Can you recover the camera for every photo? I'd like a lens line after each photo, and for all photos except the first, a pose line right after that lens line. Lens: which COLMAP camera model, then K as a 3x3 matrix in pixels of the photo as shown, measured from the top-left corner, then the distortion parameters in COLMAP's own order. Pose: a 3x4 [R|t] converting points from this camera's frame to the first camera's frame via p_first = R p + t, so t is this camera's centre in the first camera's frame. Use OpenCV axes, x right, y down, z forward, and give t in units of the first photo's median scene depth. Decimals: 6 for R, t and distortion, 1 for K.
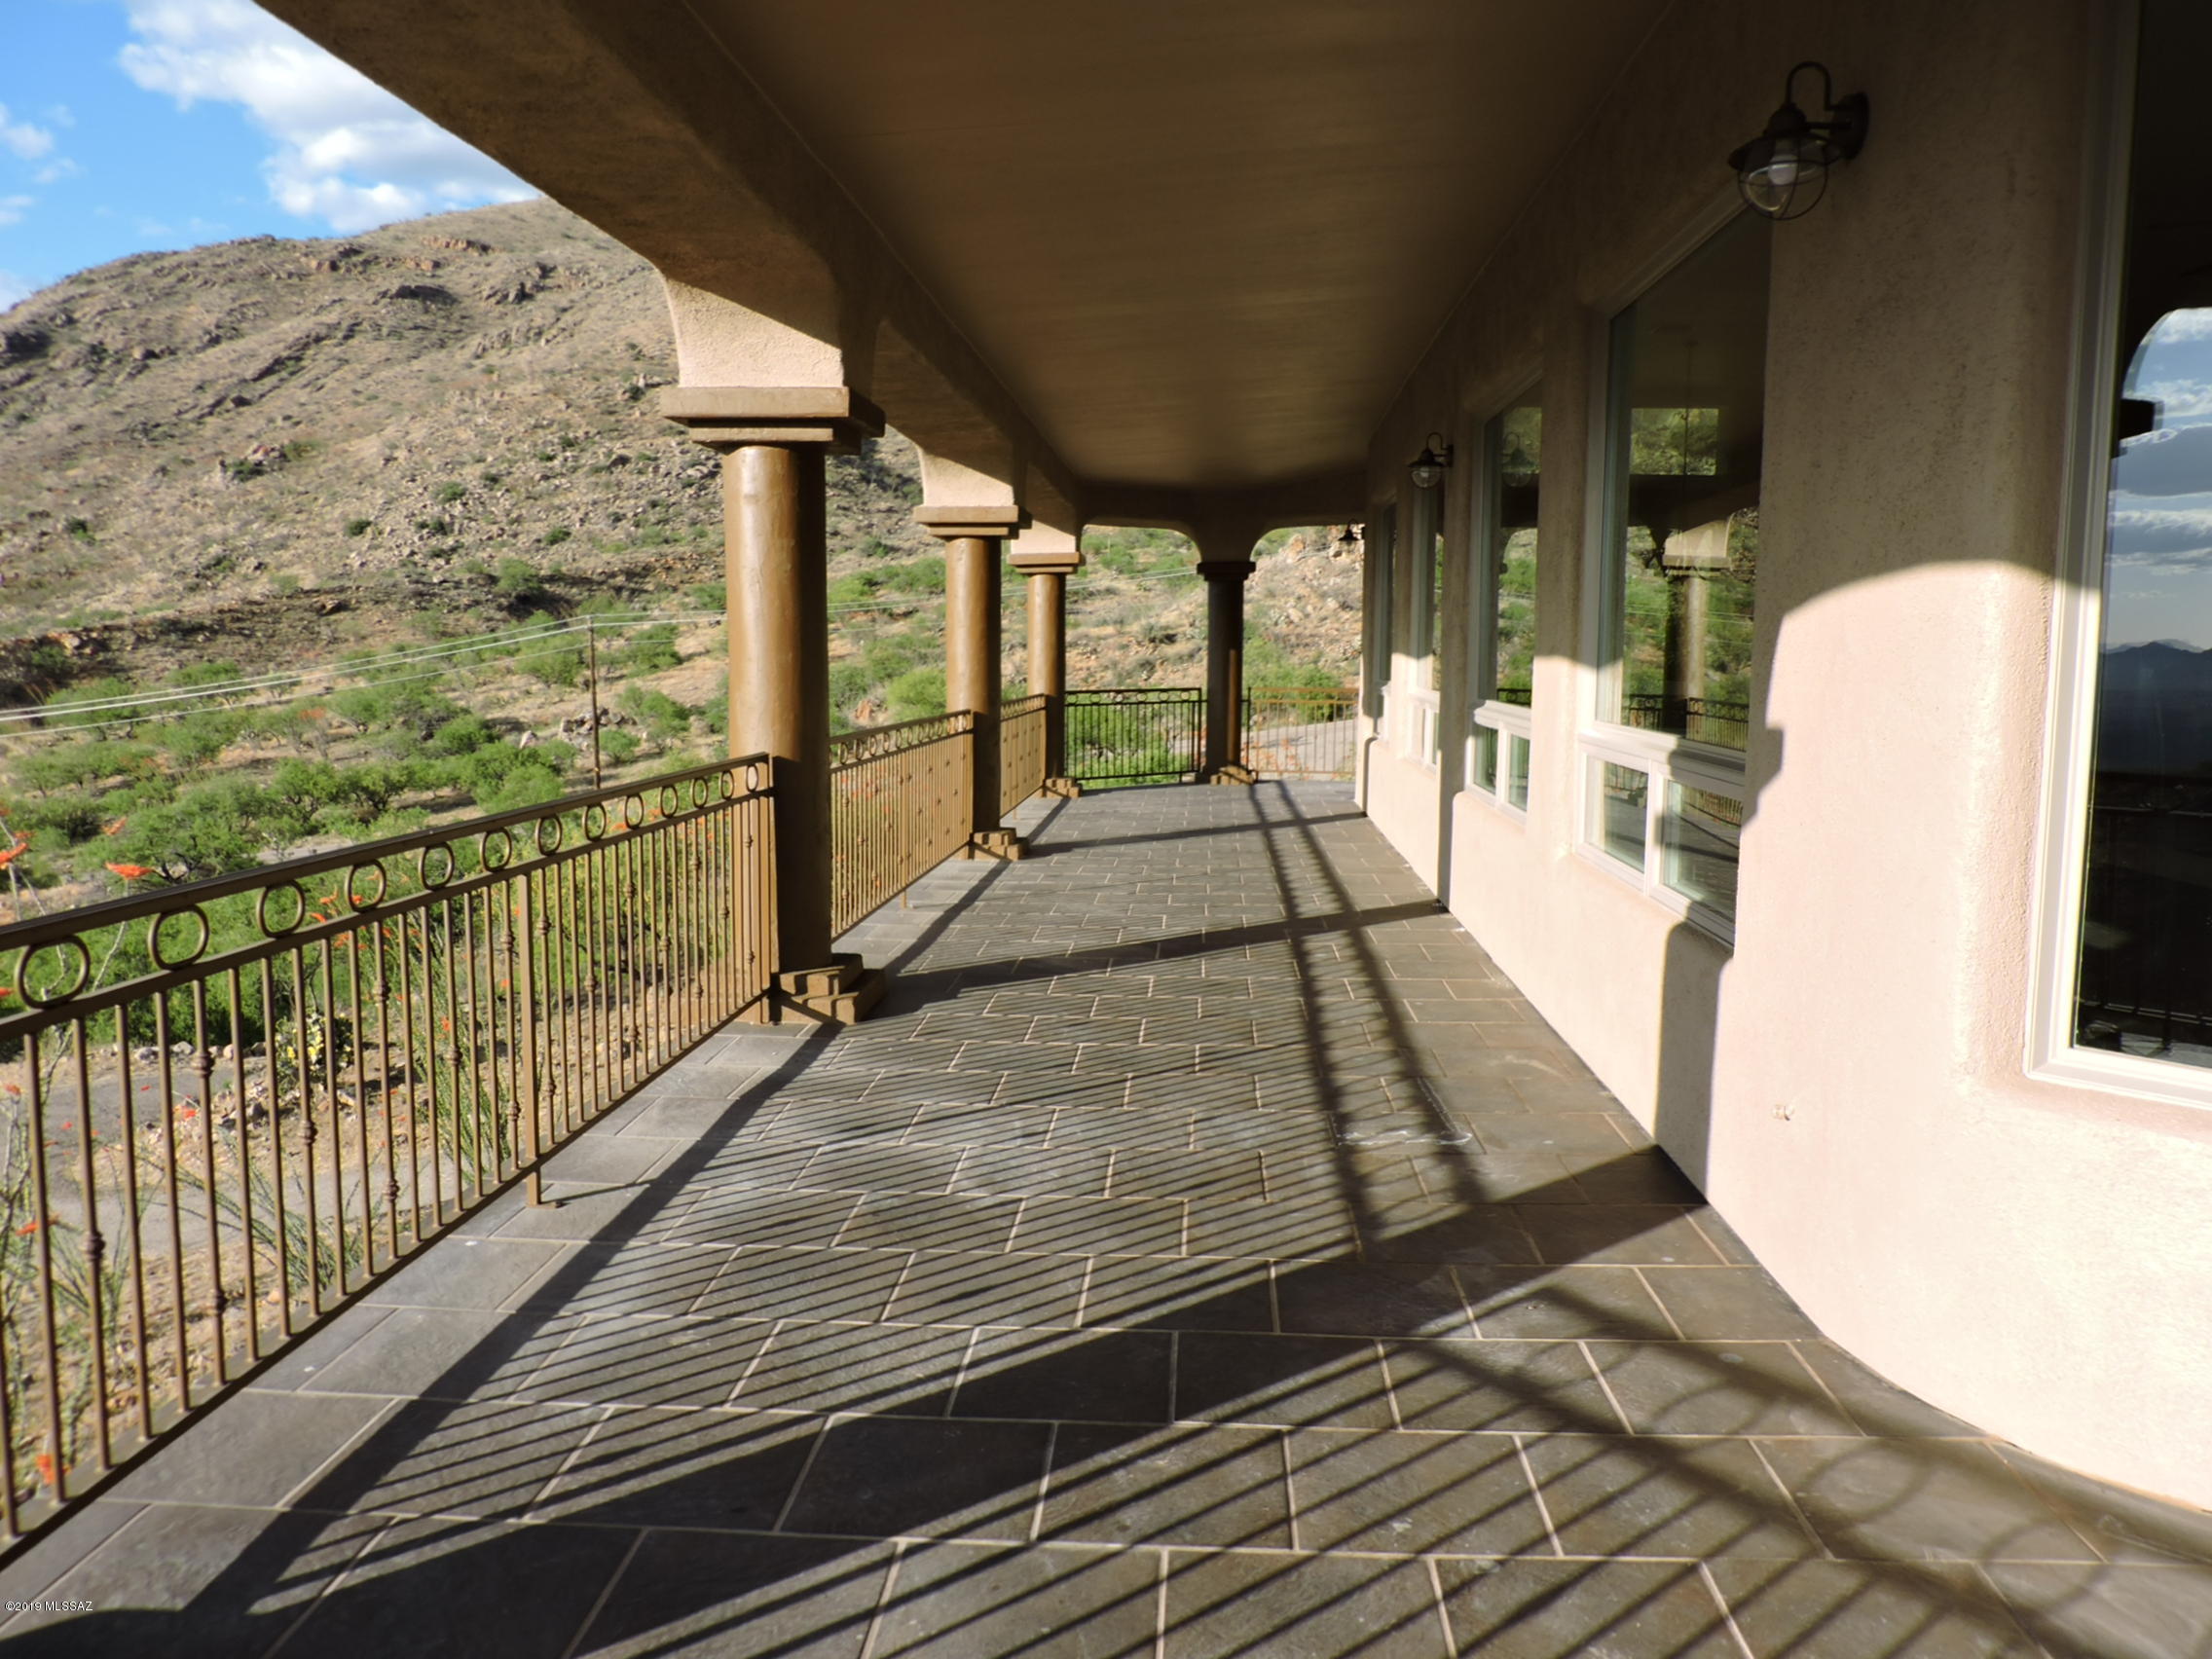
lens RADIAL K [[1579.8, 0, 1106.0], [0, 1579.8, 829.5], [0, 0, 1]] dist [-0.021865, 0.006765]
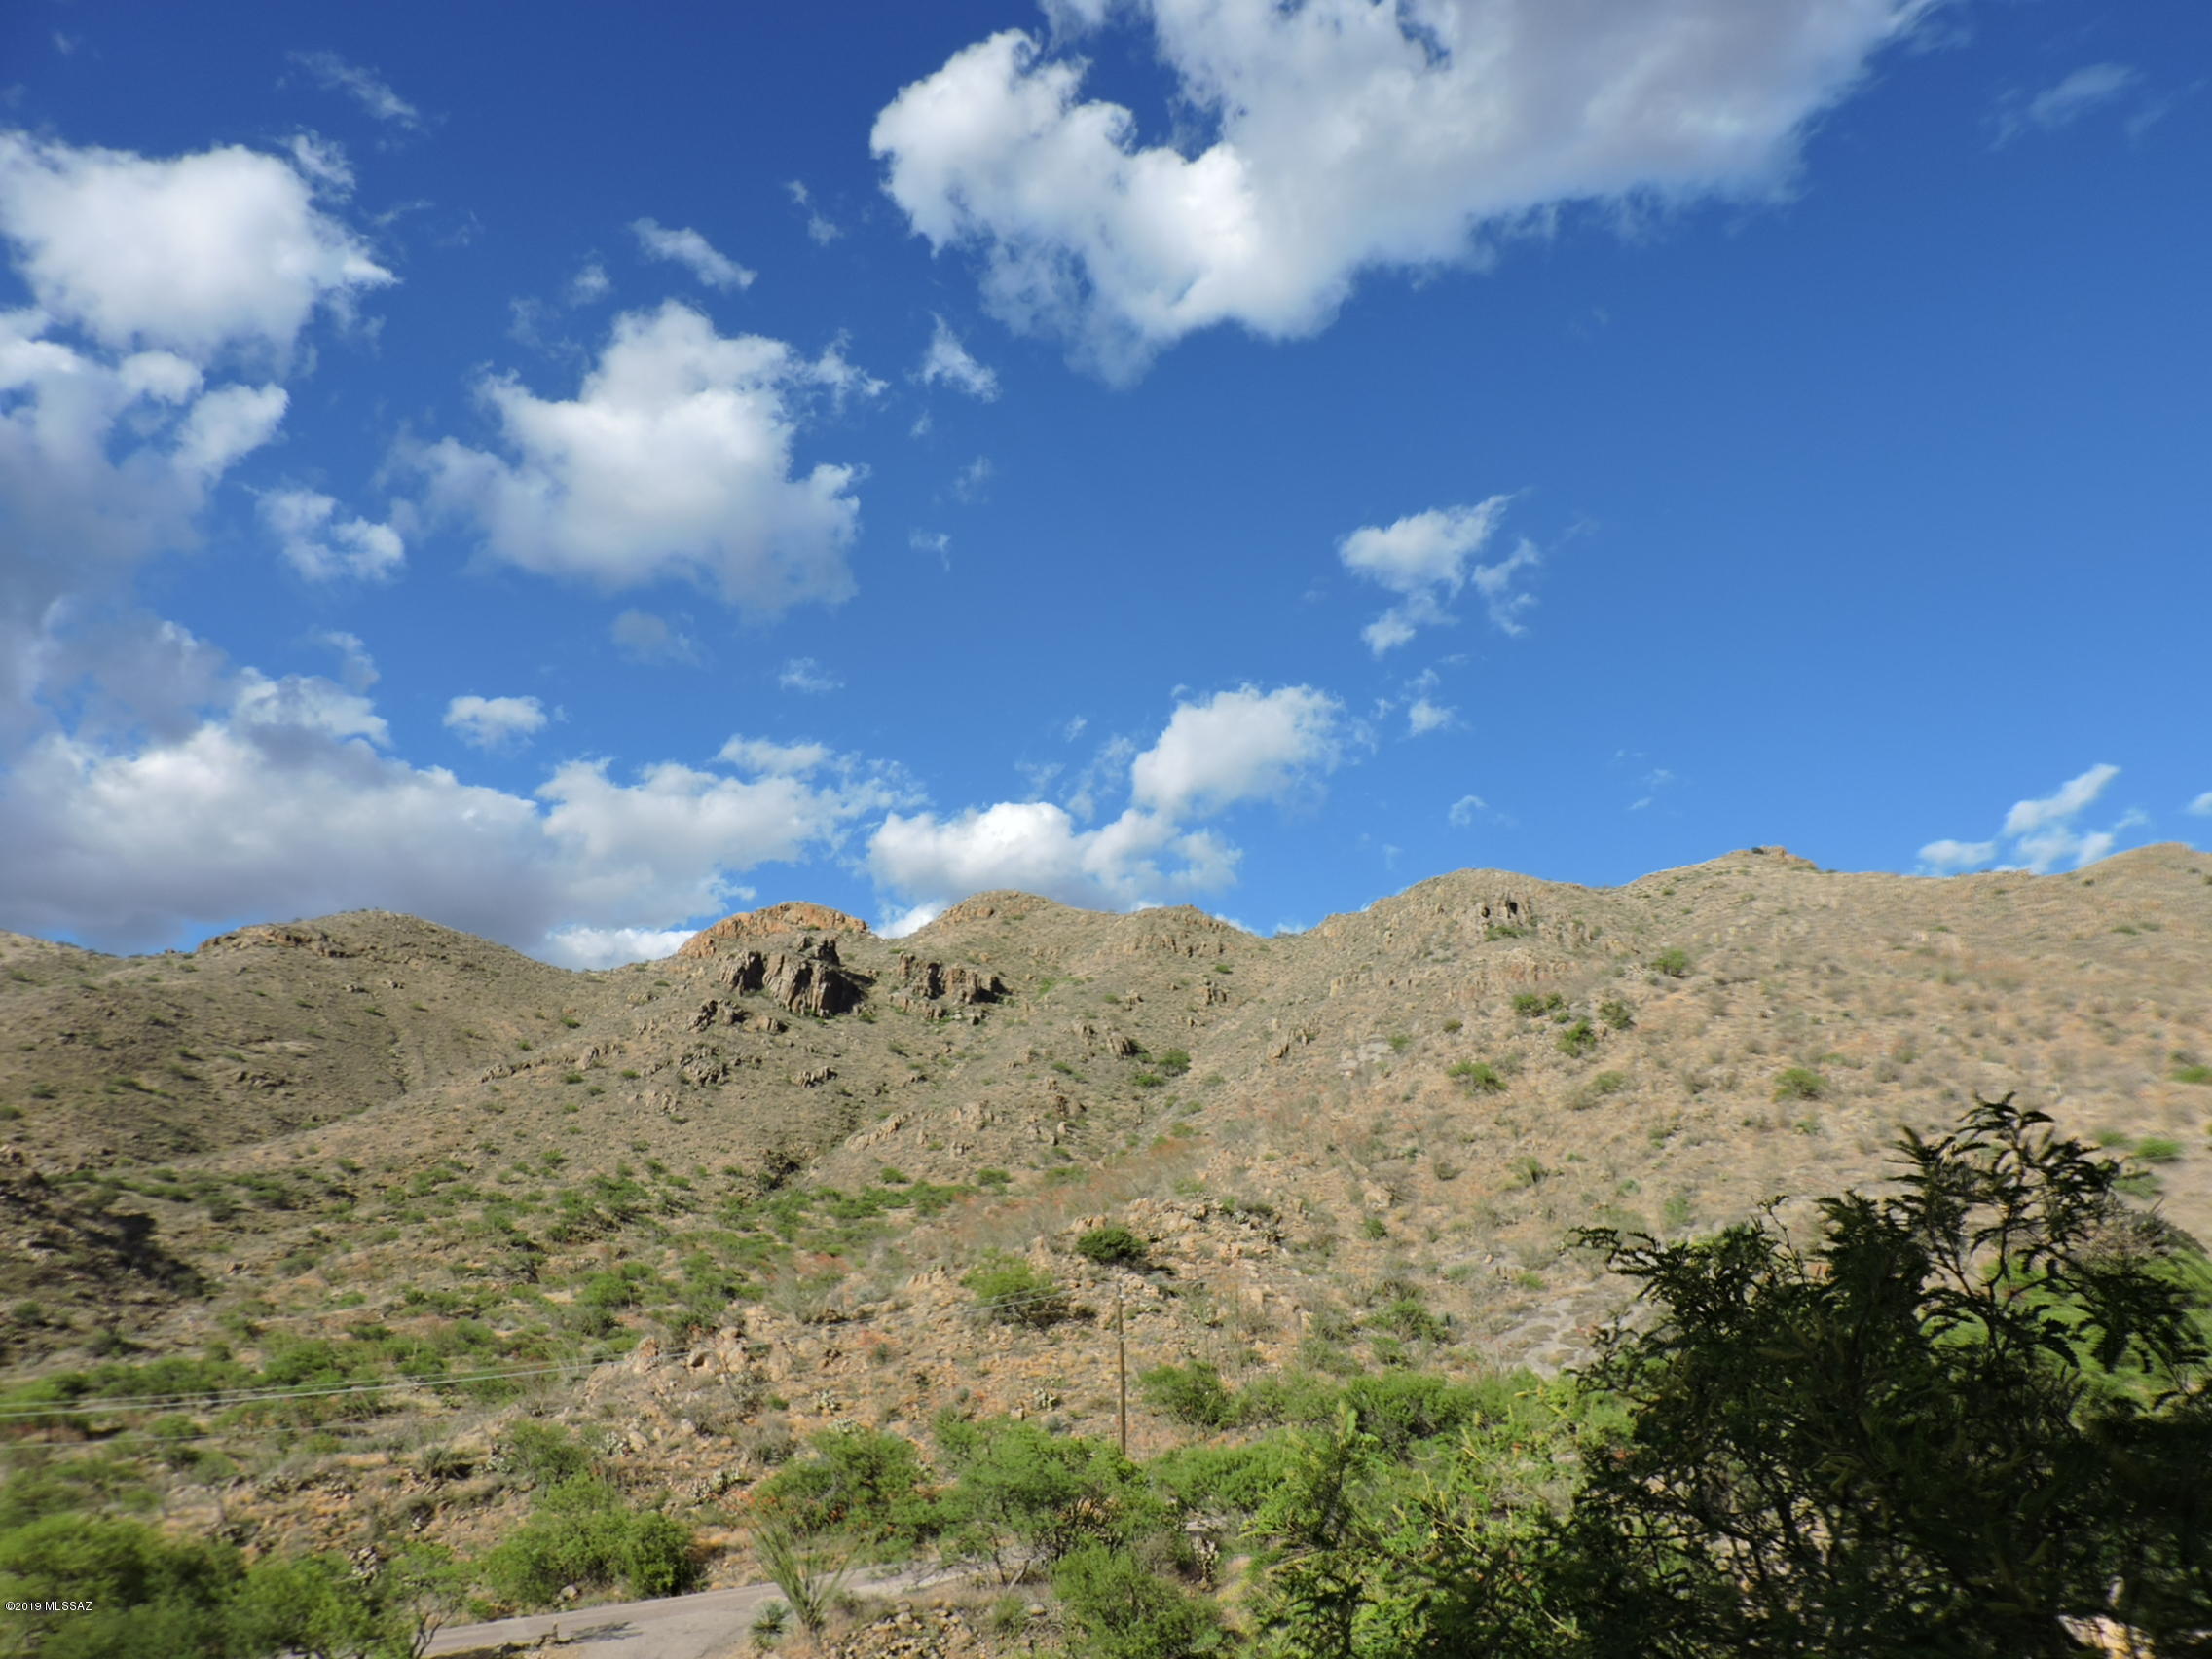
lens RADIAL K [[1579.8, 0, 1106.0], [0, 1579.8, 829.5], [0, 0, 1]] dist [-0.021865, 0.006765]
pose [[0.924861, 0.150079, 0.349440, 0.016820], [0.039475, 0.875993, -0.480706, -0.017585], [-0.378251, 0.458380, 0.804247, 0.145546]]
